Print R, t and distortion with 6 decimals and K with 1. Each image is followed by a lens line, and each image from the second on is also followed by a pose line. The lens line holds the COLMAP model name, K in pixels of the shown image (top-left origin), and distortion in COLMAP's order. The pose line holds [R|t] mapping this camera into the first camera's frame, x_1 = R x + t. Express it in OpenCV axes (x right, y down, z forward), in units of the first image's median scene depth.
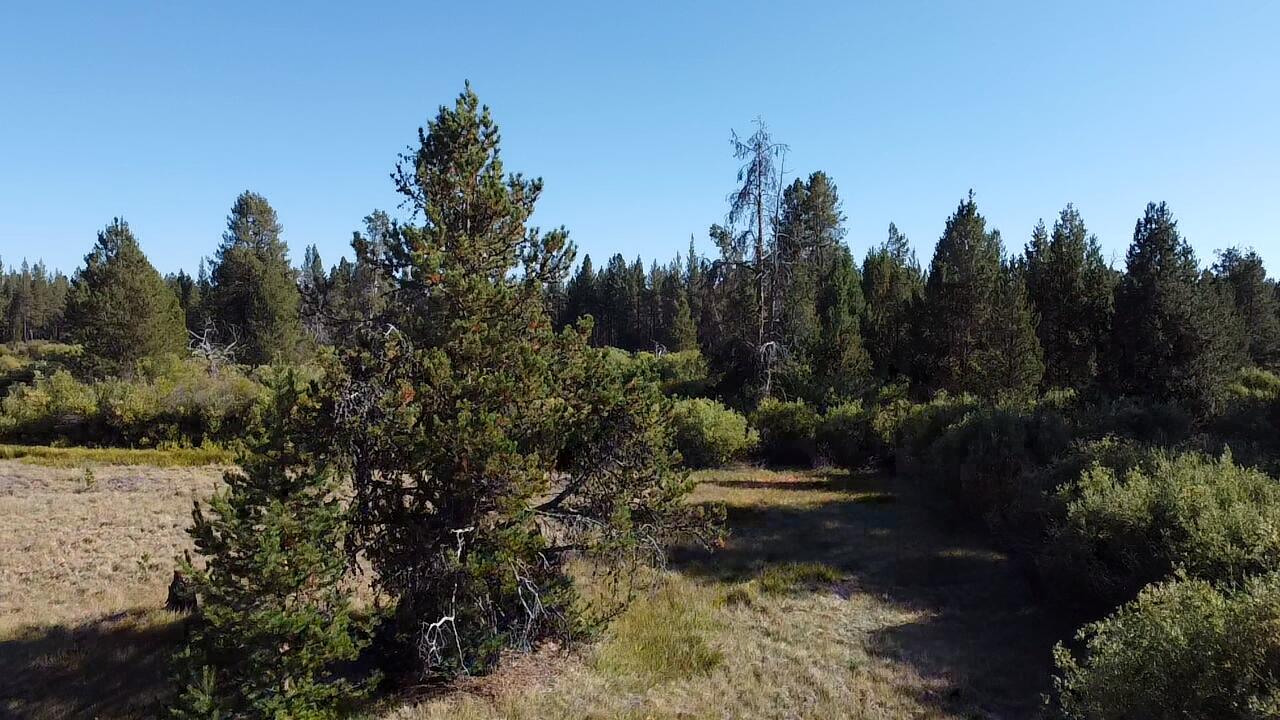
lens RADIAL K [[965.3, 0, 624.9], [0, 965.3, 369.4], [0, 0, 1]] dist [-0.011903, 0.008221]
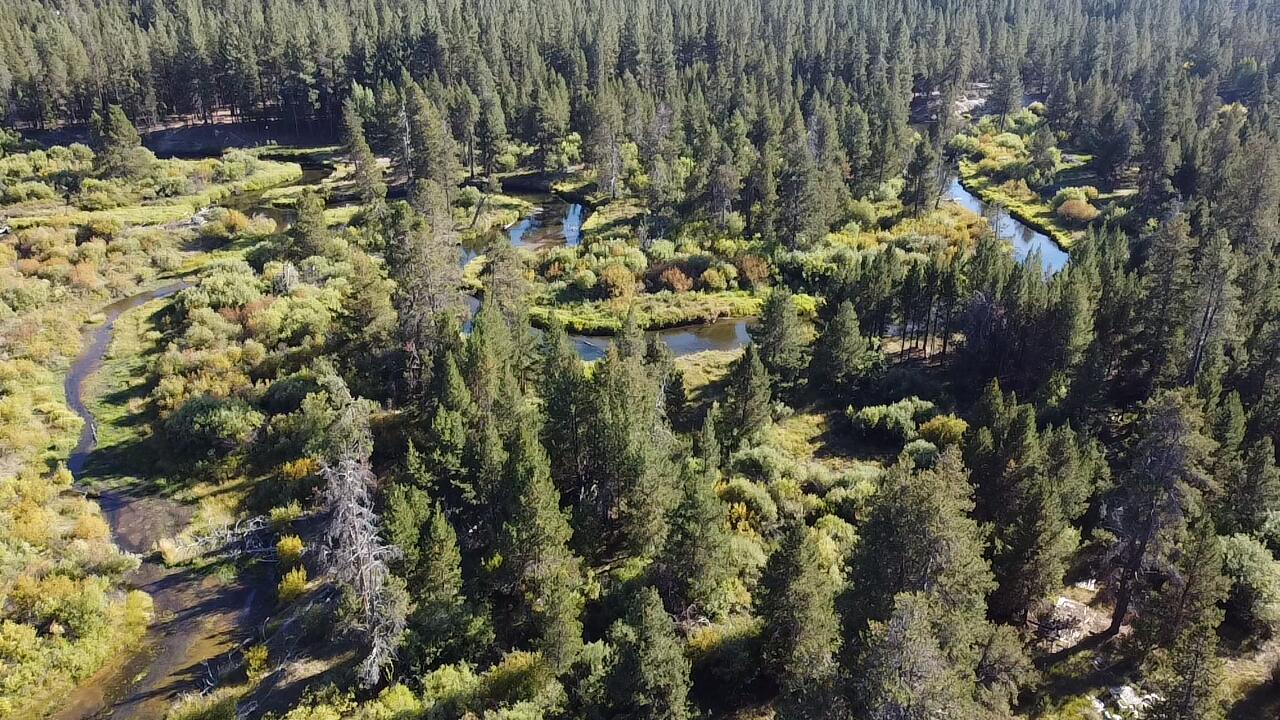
lens RADIAL K [[965.3, 0, 633.9], [0, 965.3, 360.7], [0, 0, 1]] dist [-0.011903, 0.008221]
pose [[0.939769, -0.136554, 0.313348, 0.113444], [0.007243, 0.924482, 0.381158, -0.742048], [-0.341733, -0.355931, 0.869788, -0.048050]]
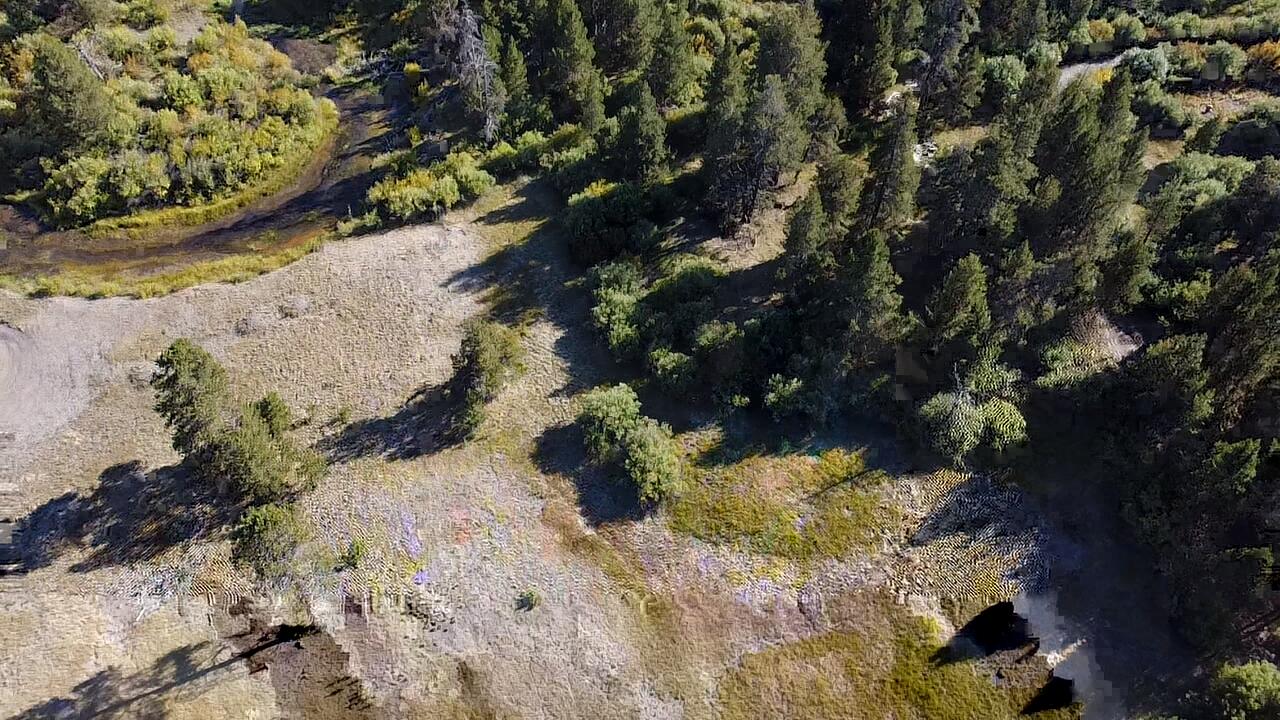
lens RADIAL K [[965.3, 0, 628.4], [0, 965.3, 363.5], [0, 0, 1]] dist [-0.011903, 0.008221]
pose [[0.933779, -0.279857, 0.223016, -0.176558], [0.016194, 0.655622, 0.754915, -1.175228], [-0.357483, -0.701313, 0.616739, -0.766114]]
